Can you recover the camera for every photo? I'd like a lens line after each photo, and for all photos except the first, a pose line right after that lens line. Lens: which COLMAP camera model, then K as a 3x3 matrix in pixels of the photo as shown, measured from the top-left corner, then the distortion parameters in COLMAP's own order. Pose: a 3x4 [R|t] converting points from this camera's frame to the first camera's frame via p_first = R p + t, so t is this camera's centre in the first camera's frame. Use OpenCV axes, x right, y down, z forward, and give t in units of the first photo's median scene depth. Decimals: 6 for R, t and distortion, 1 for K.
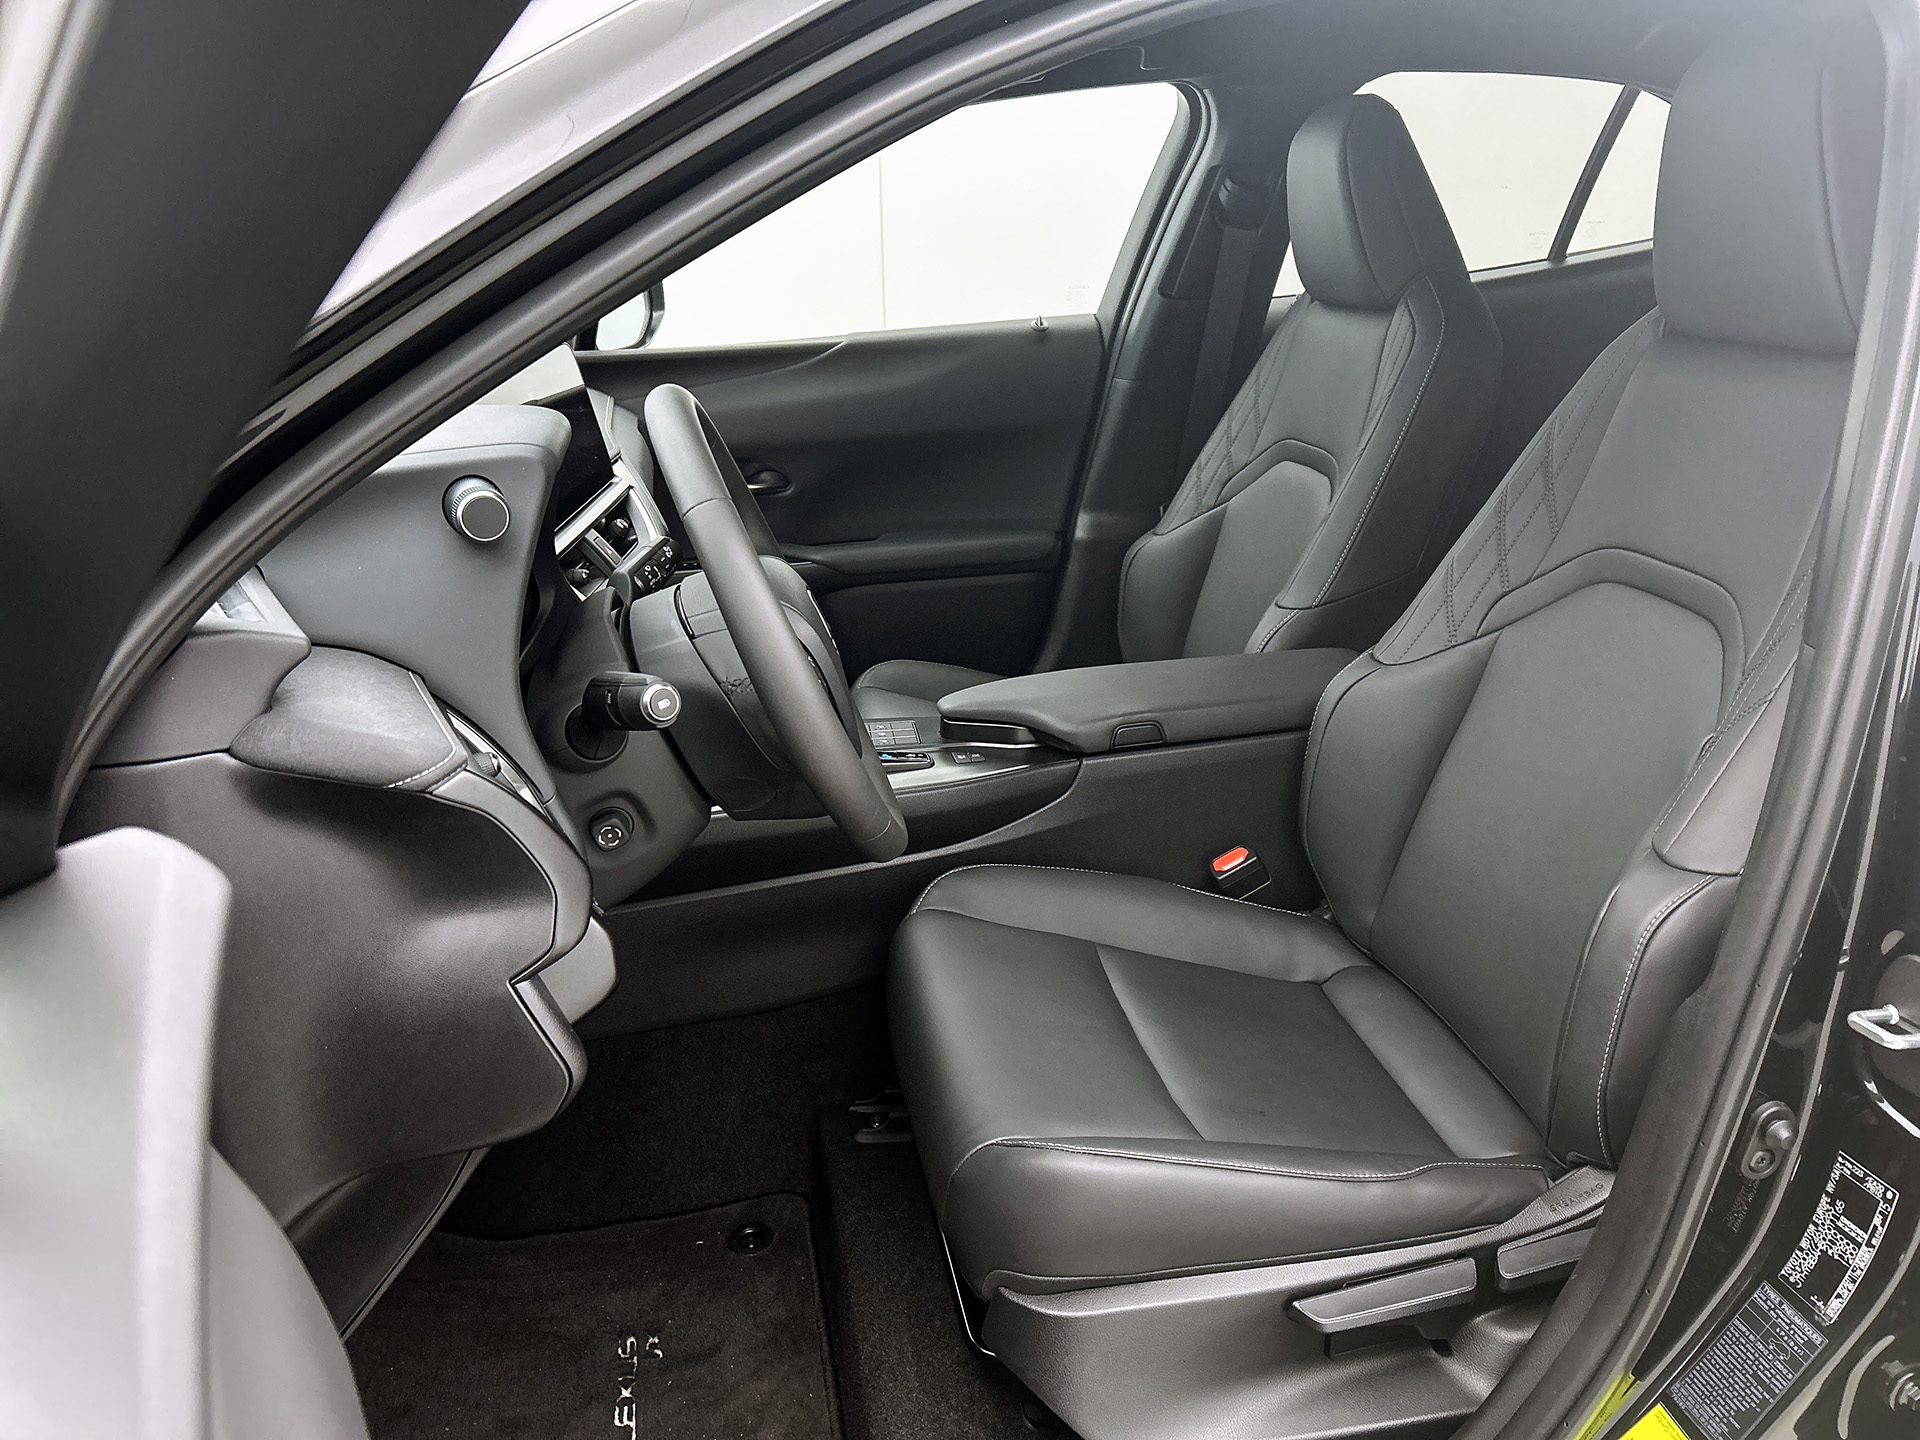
lens RADIAL K [[1471.0, 0, 960.0], [0, 1471.0, 720.0], [0, 0, 1]] dist [0.045631, -0.053977]
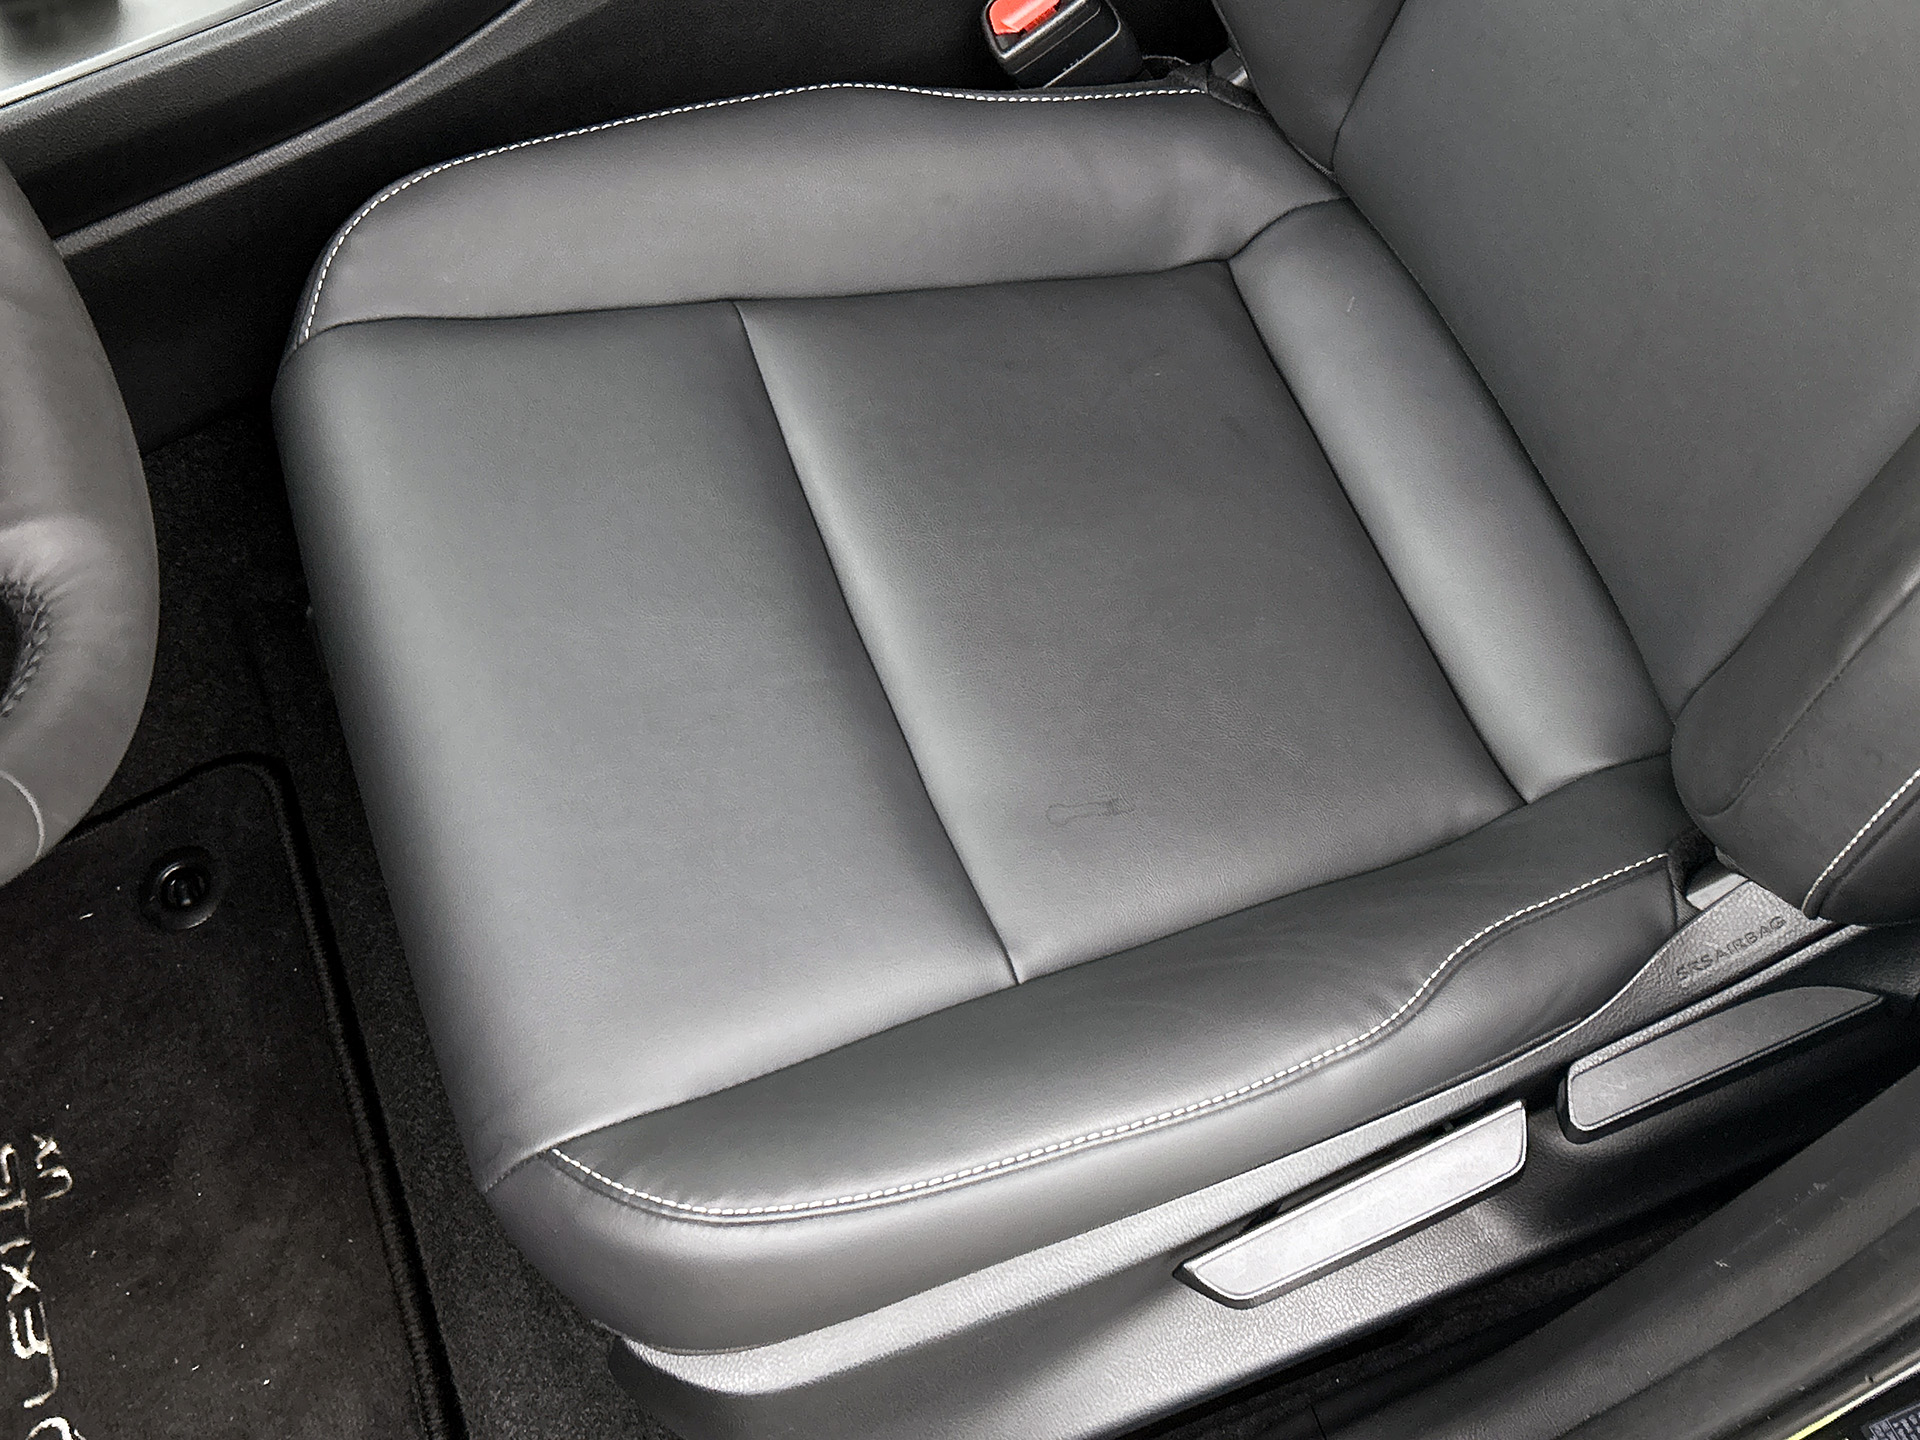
lens RADIAL K [[2149.0, 0, 960.0], [0, 2149.0, 720.0], [0, 0, 1]] dist [-0.001120, 0.019931]
pose [[0.983460, -0.172566, 0.055025, 0.094645], [0.086856, 0.715899, 0.692780, -0.188376], [-0.158943, -0.676542, 0.719046, 0.409623]]
